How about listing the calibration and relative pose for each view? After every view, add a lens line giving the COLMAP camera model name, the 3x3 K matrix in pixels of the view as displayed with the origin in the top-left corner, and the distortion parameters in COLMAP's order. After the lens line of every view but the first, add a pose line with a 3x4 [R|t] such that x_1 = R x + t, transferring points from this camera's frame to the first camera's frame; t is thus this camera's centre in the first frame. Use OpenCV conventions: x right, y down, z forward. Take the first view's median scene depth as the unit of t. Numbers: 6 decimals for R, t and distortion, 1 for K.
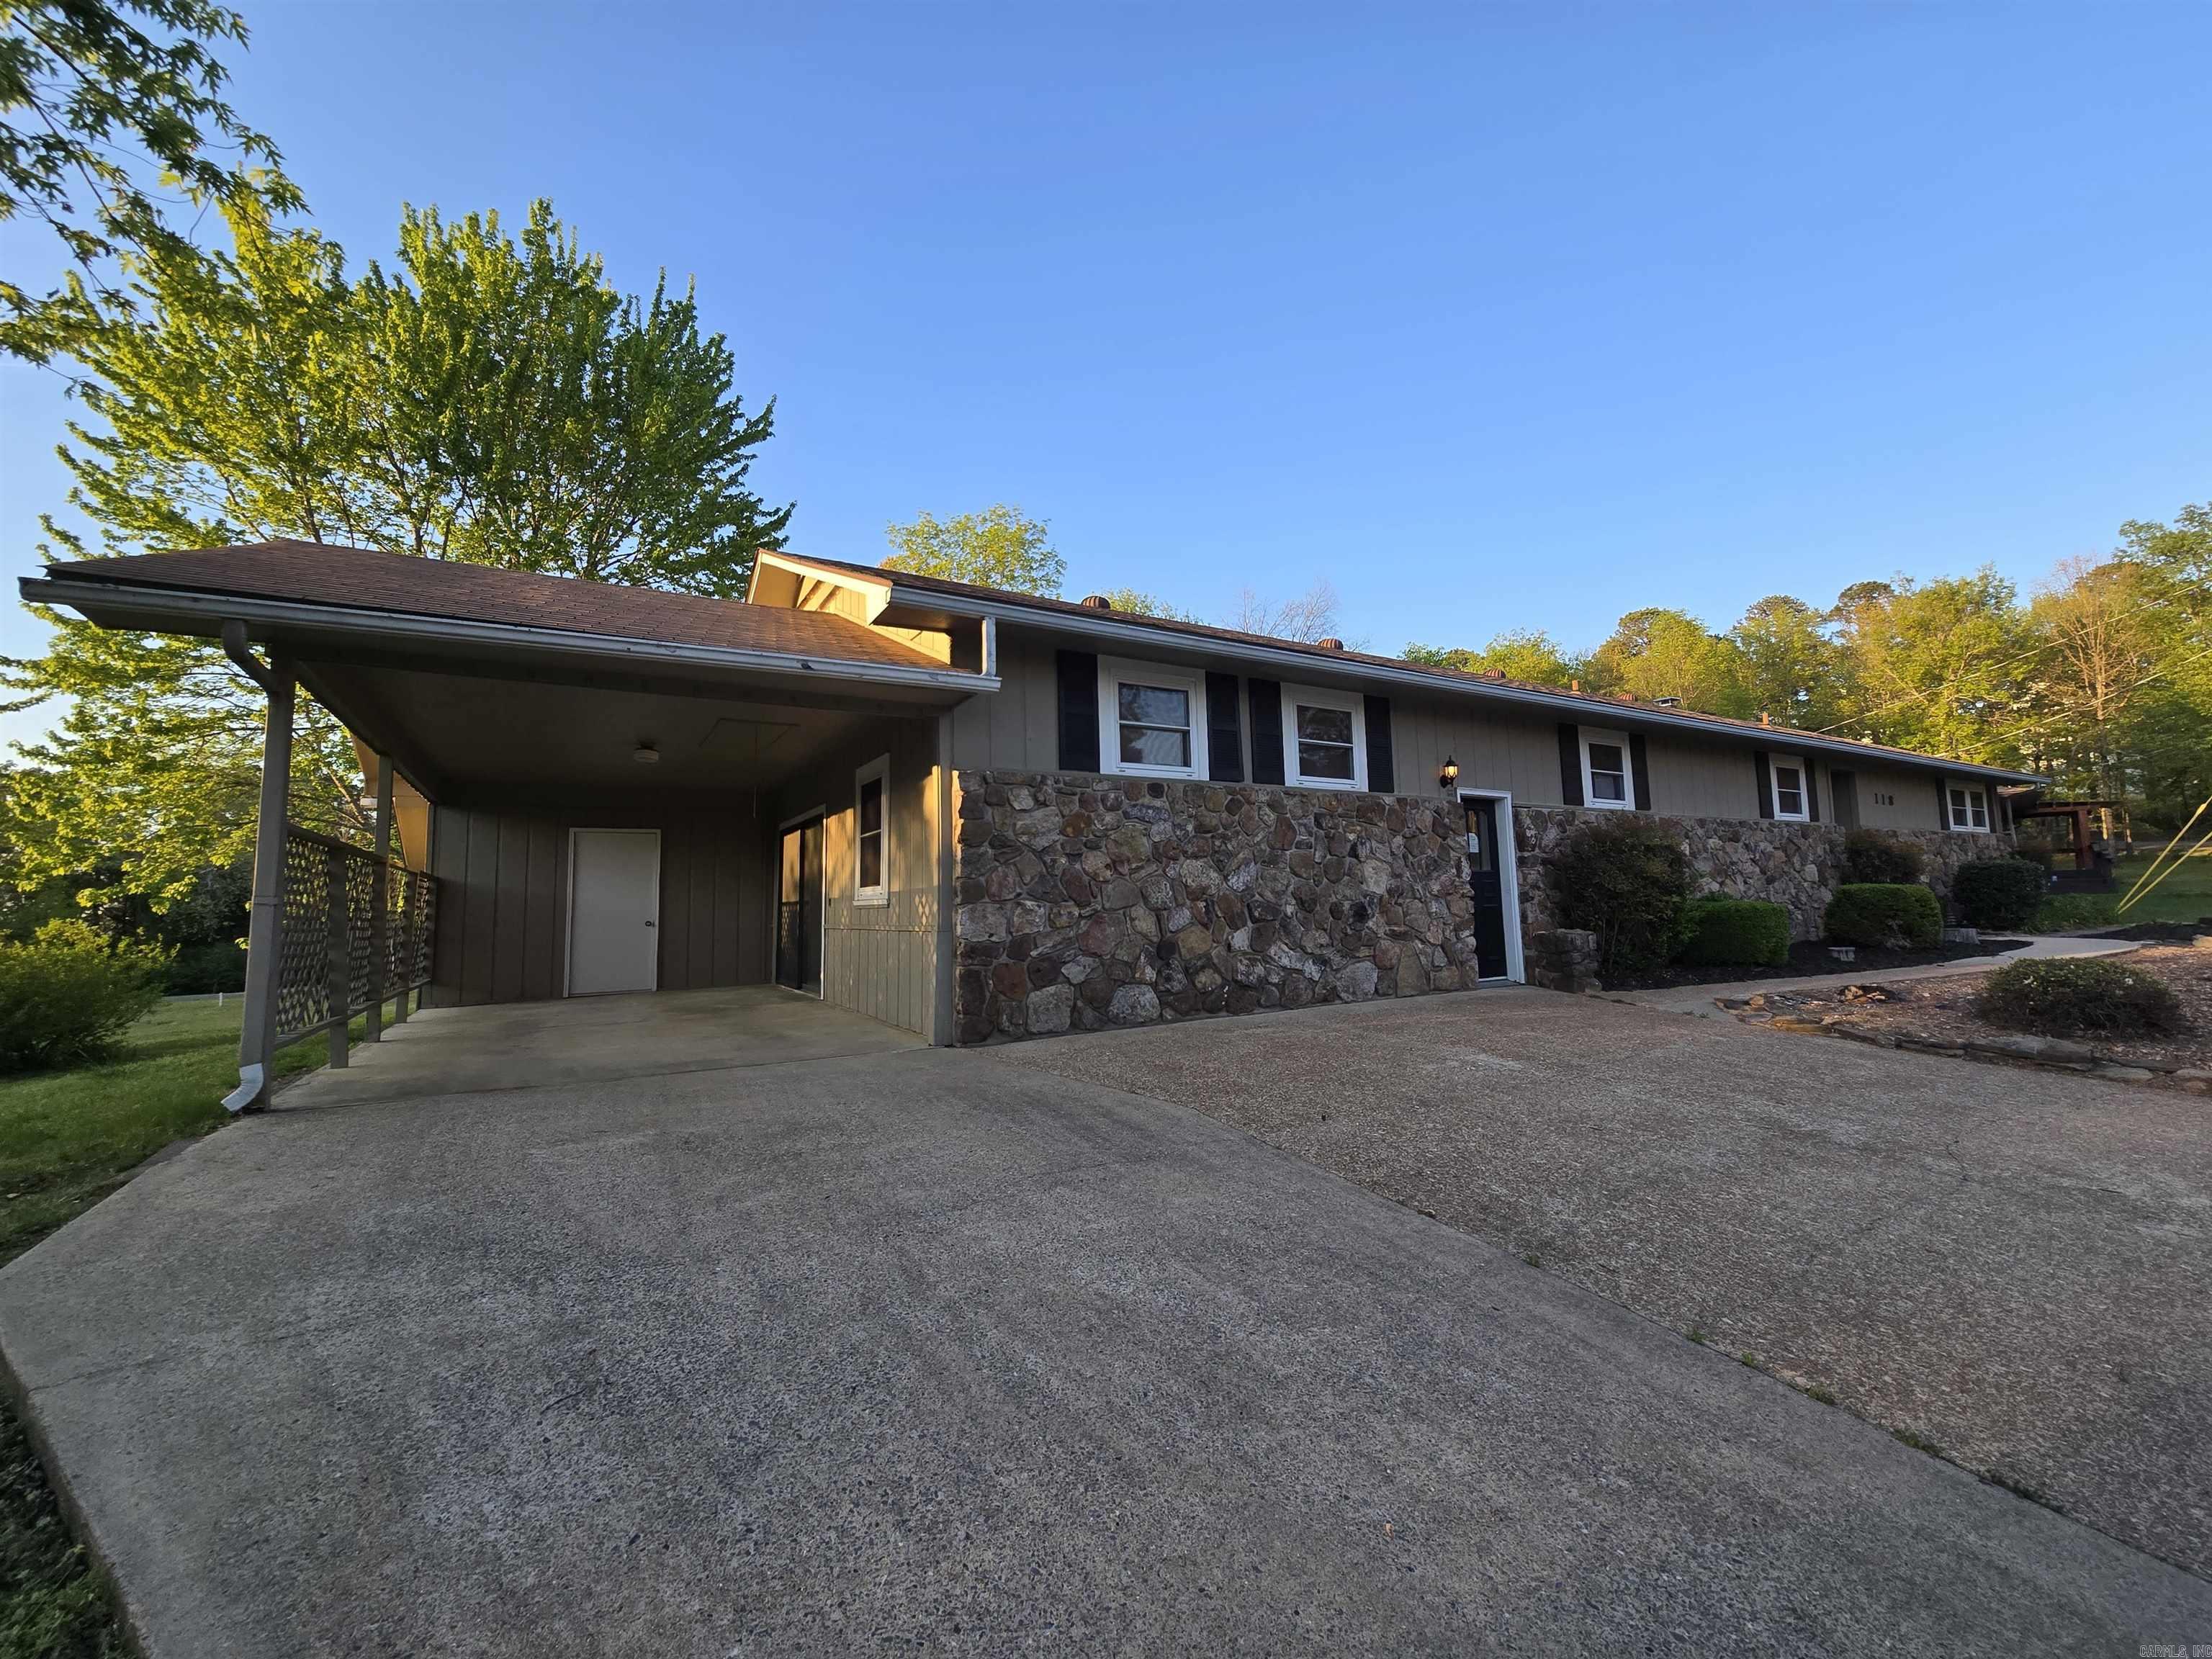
lens RADIAL K [[911.5, 0, 1104.3], [0, 911.5, 813.6], [0, 0, 1]] dist [0.002988, -0.000178]
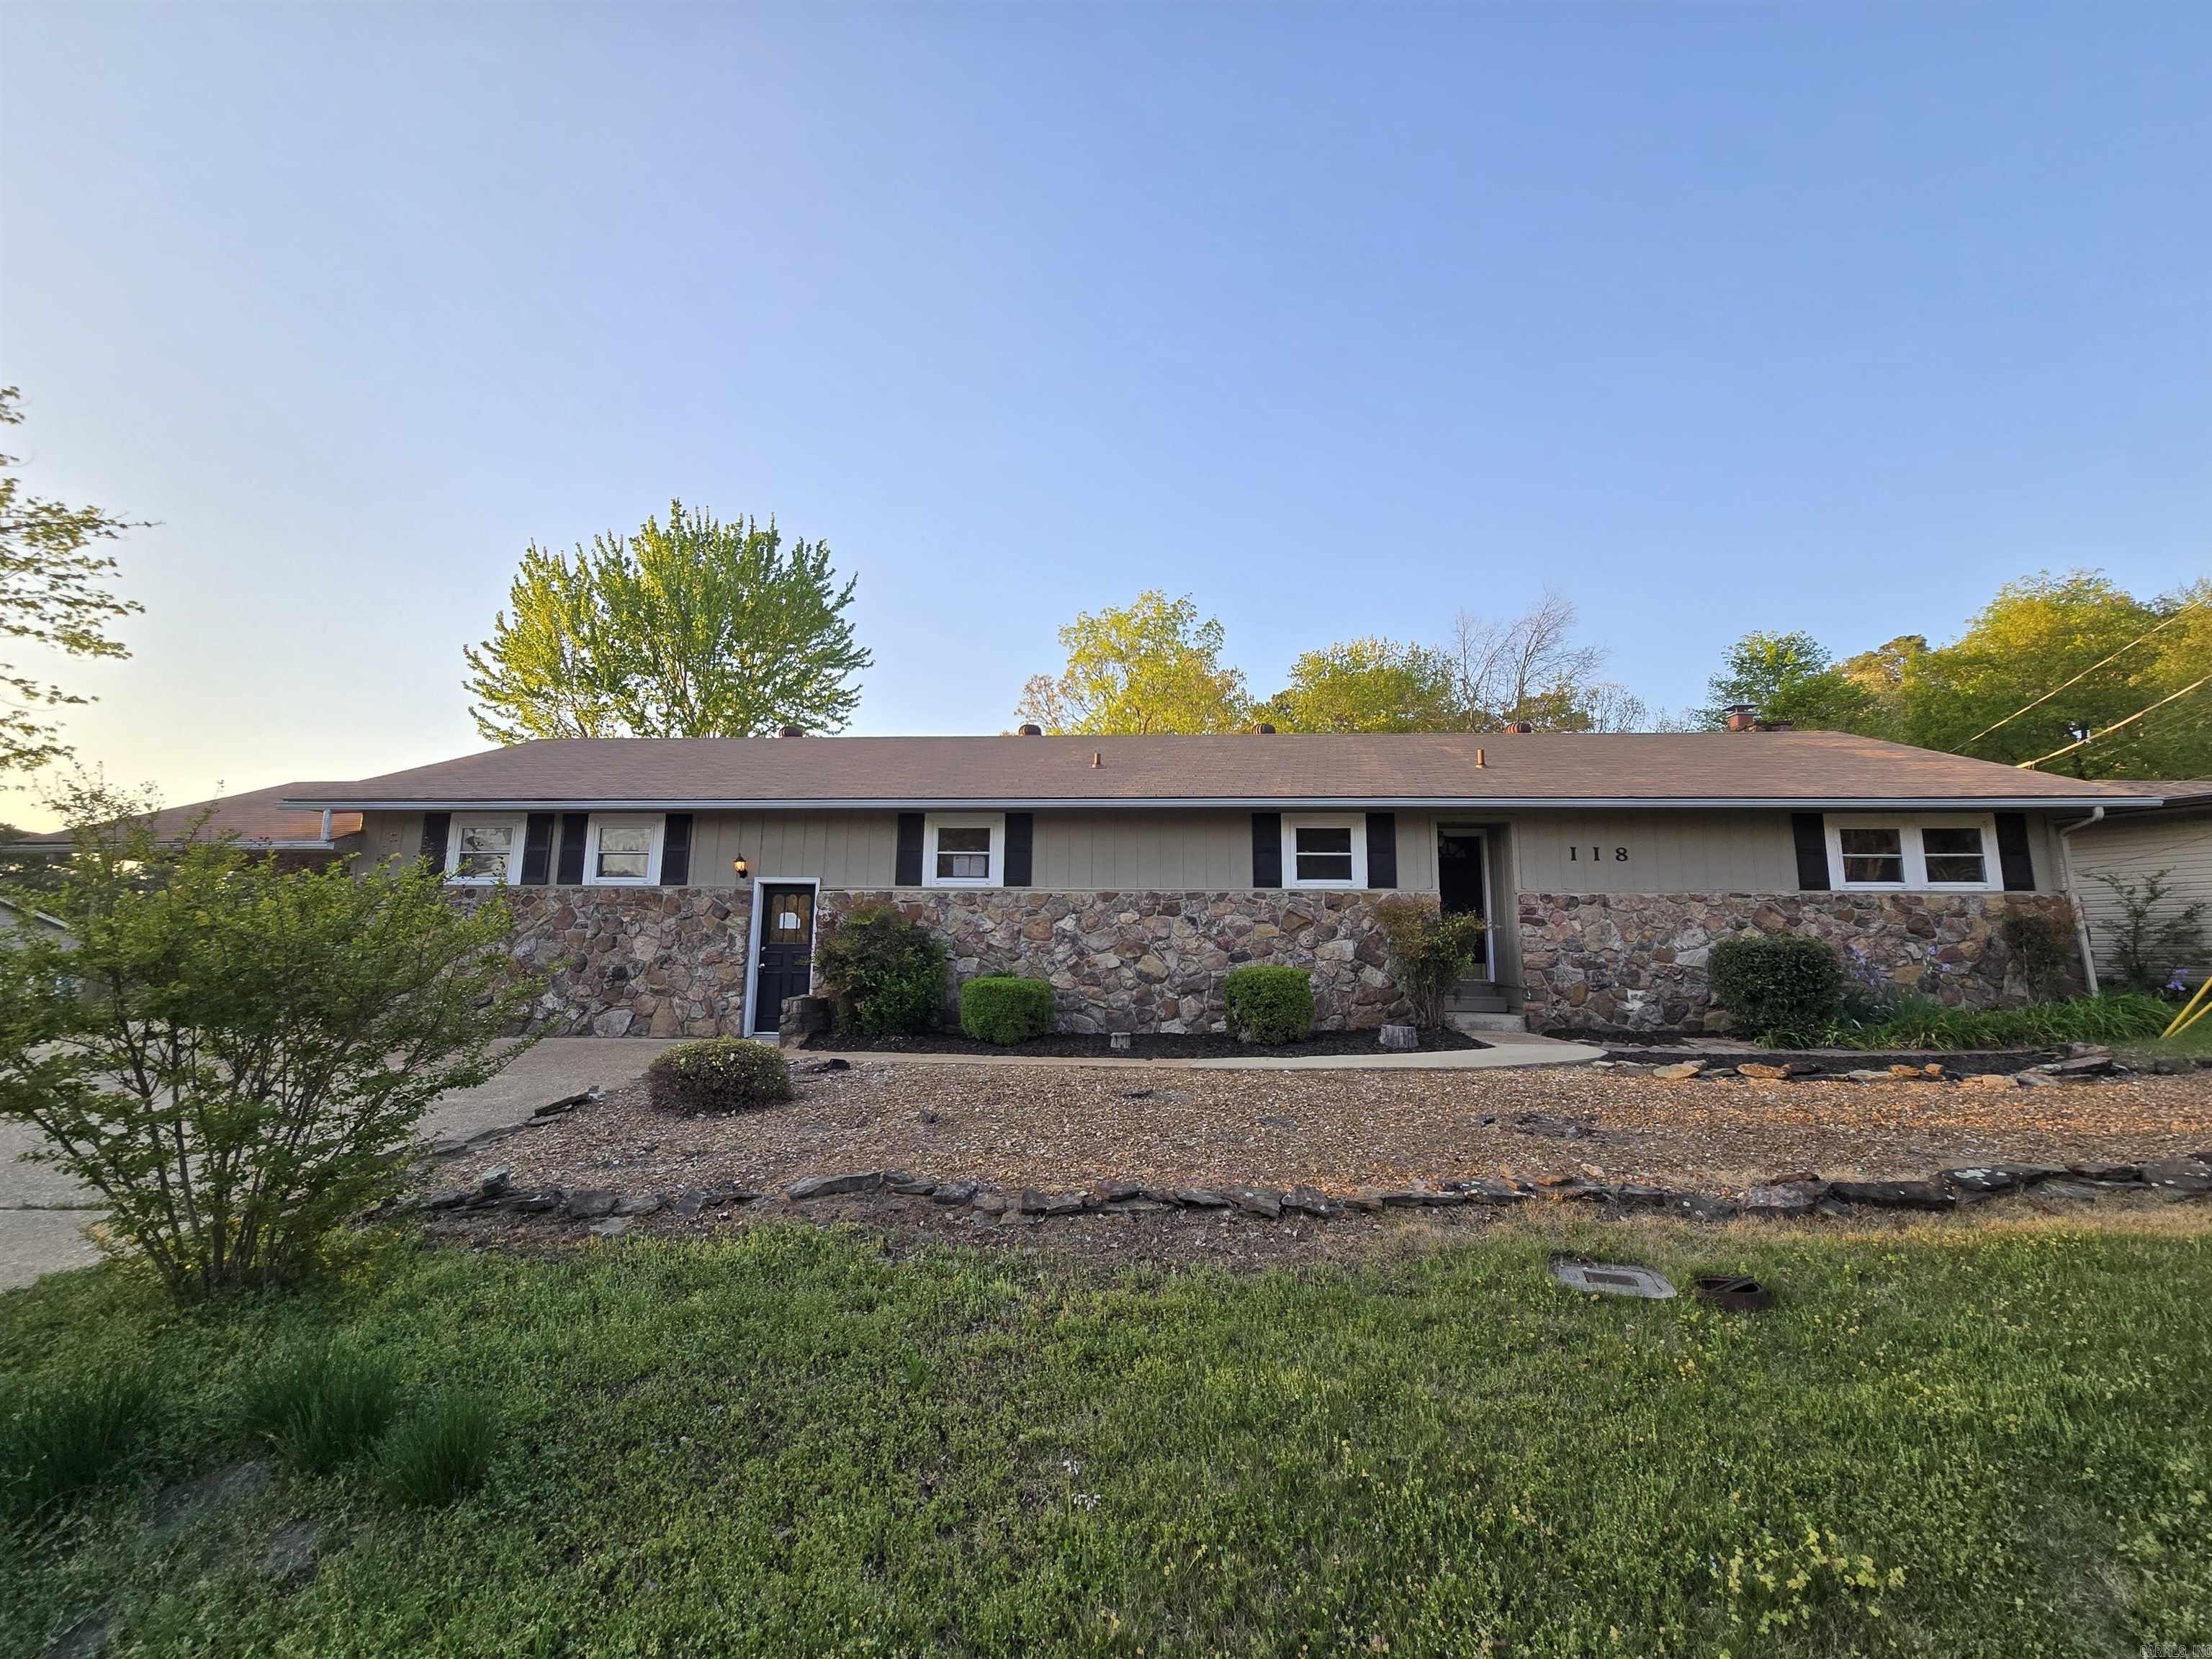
lens RADIAL K [[911.8, 0, 1111.1], [0, 911.8, 815.4], [0, 0, 1]] dist [0.000724, 0.000231]
pose [[0.827246, -0.056188, -0.559023, 1.698310], [0.033376, 0.998144, -0.050935, -0.038303], [0.560847, 0.023478, 0.827586, 0.256456]]
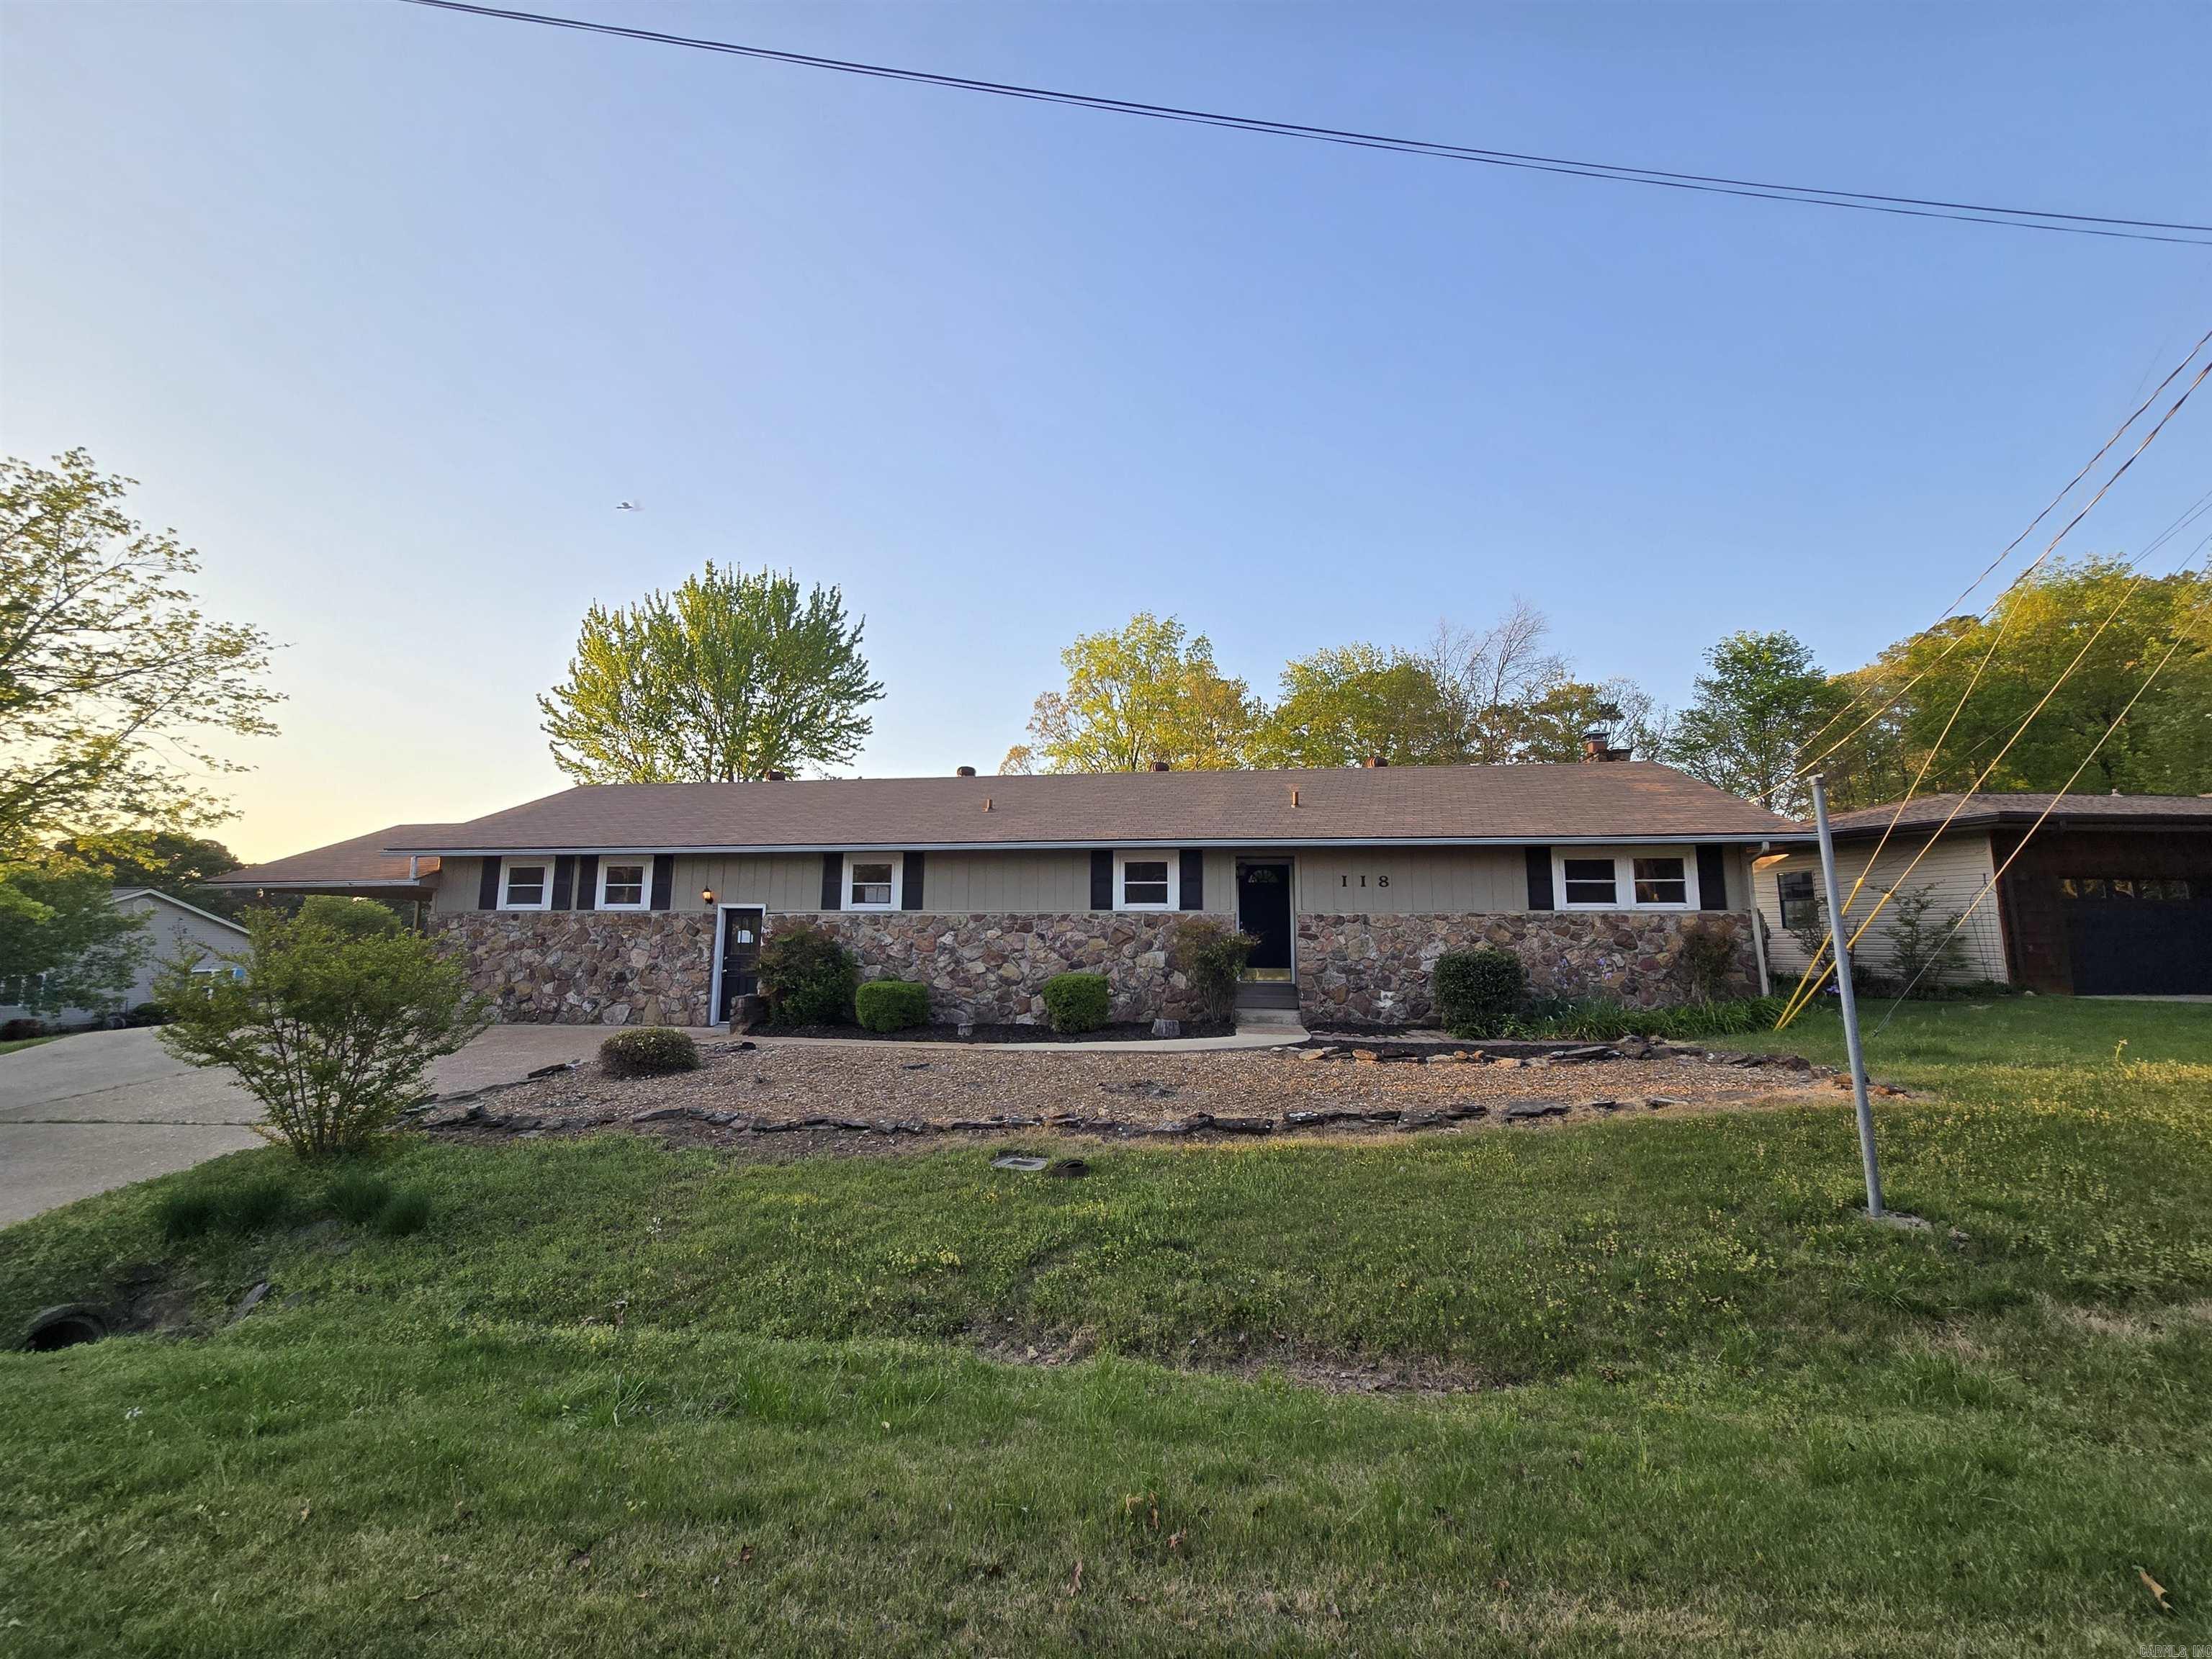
lens RADIAL K [[911.5, 0, 1104.3], [0, 911.5, 813.6], [0, 0, 1]] dist [0.002988, -0.000178]
pose [[0.771044, -0.062852, -0.633673, 2.241422], [0.045768, 0.998013, -0.043301, -0.100101], [0.635135, 0.004385, 0.772388, 0.184052]]
